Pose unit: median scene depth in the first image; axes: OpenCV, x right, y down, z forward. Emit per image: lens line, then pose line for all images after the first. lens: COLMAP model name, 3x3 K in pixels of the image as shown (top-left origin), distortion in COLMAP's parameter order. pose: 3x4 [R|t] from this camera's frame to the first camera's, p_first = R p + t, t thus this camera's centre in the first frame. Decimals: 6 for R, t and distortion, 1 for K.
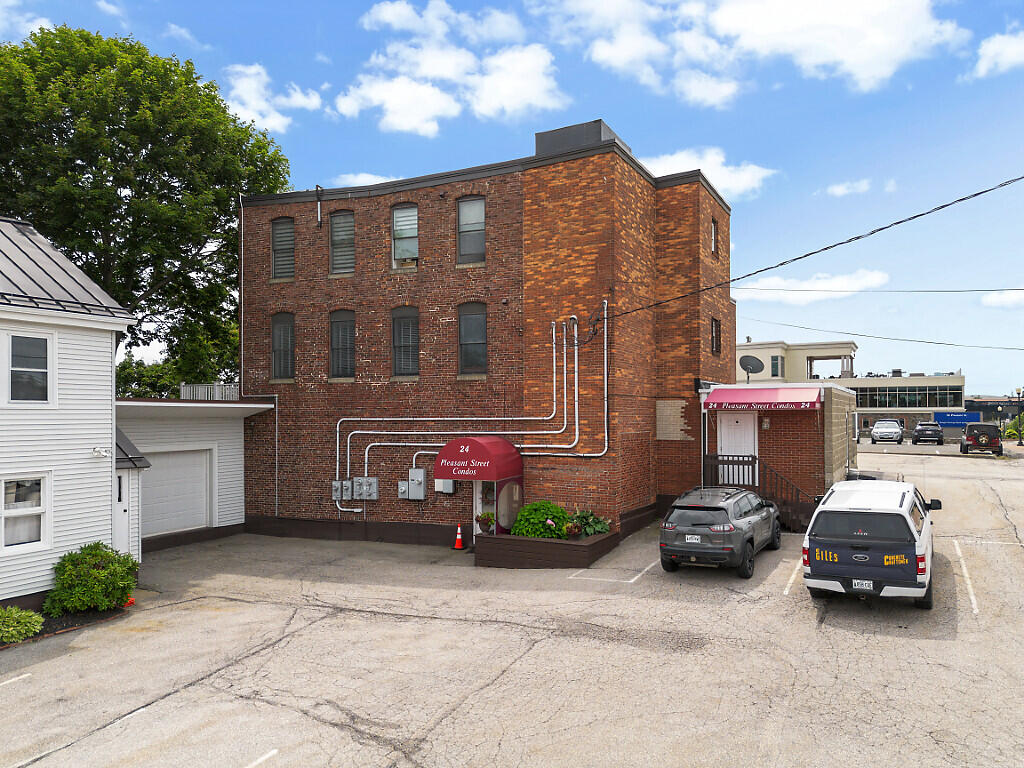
lens RADIAL K [[711.8, 0, 513.6], [0, 711.8, 391.9], [0, 0, 1]] dist [0.122404, -0.192787]
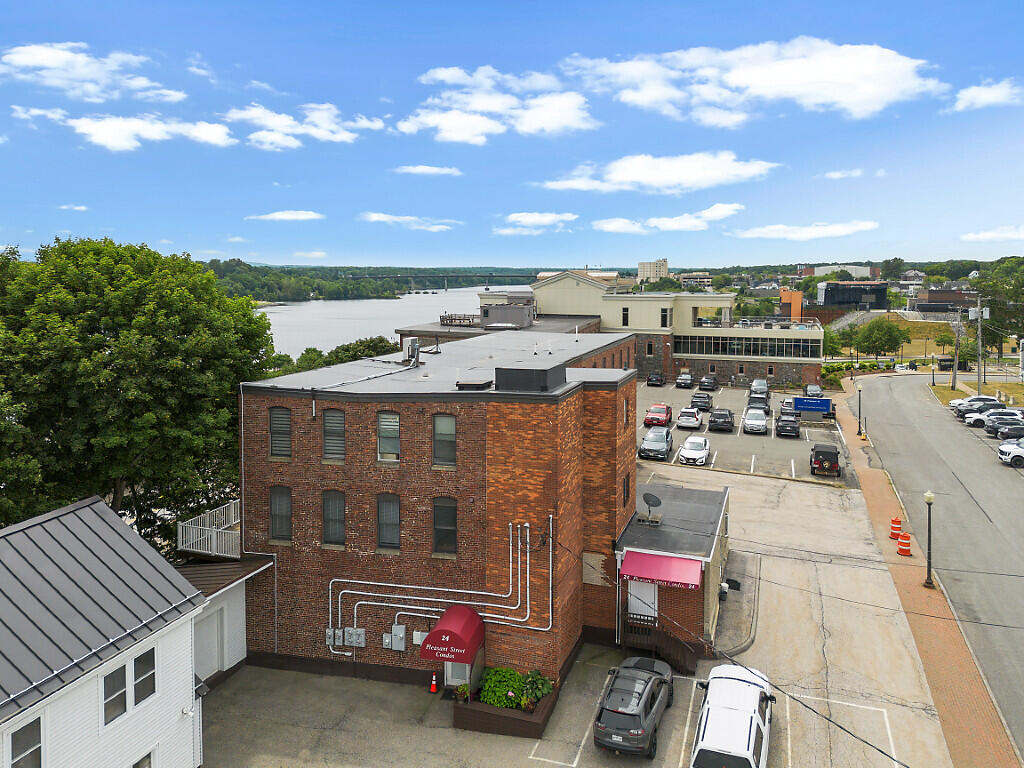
lens RADIAL K [[733.8, 0, 512.2], [0, 733.8, 291.8], [0, 0, 1]] dist [0.031208, -0.005769]
pose [[0.988910, 0.001542, 0.148507, -0.134759], [-0.008891, 0.998767, 0.048837, -0.558845], [-0.148249, -0.049616, 0.987705, -0.295079]]
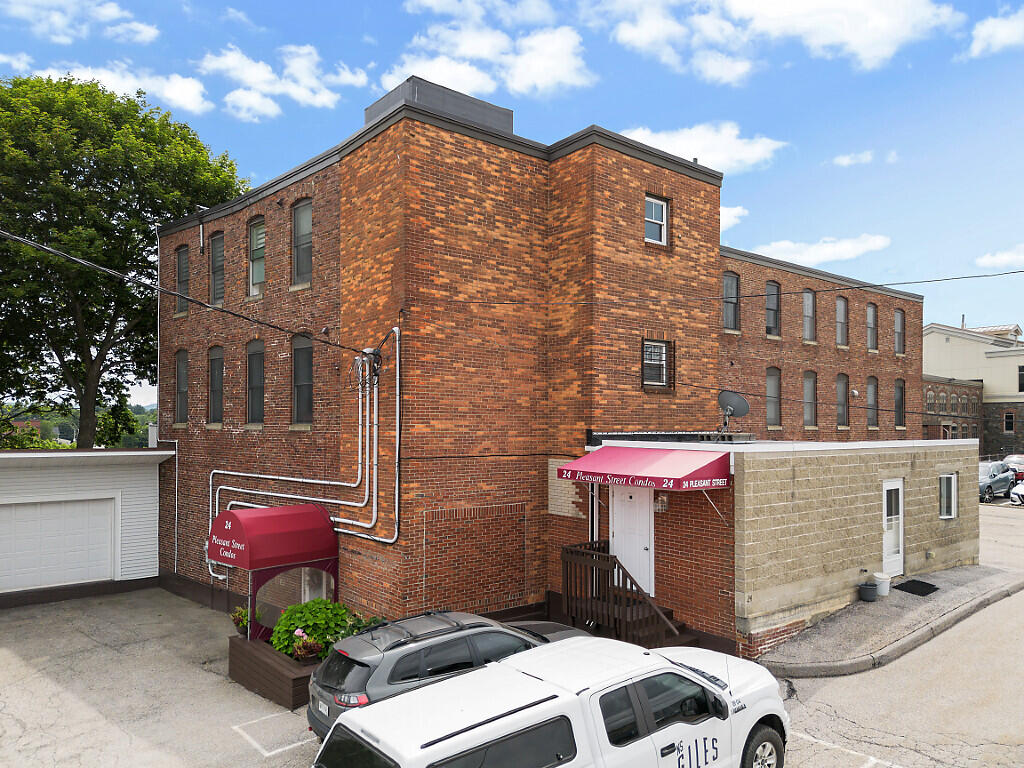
lens RADIAL K [[720.0, 0, 518.5], [0, 720.0, 412.9], [0, 0, 1]] dist [0.091671, -0.085194]
pose [[0.924786, 0.001144, -0.380485, 0.476707], [0.004563, 0.999890, 0.014097, -0.047166], [0.380460, -0.014773, 0.924679, 0.342103]]
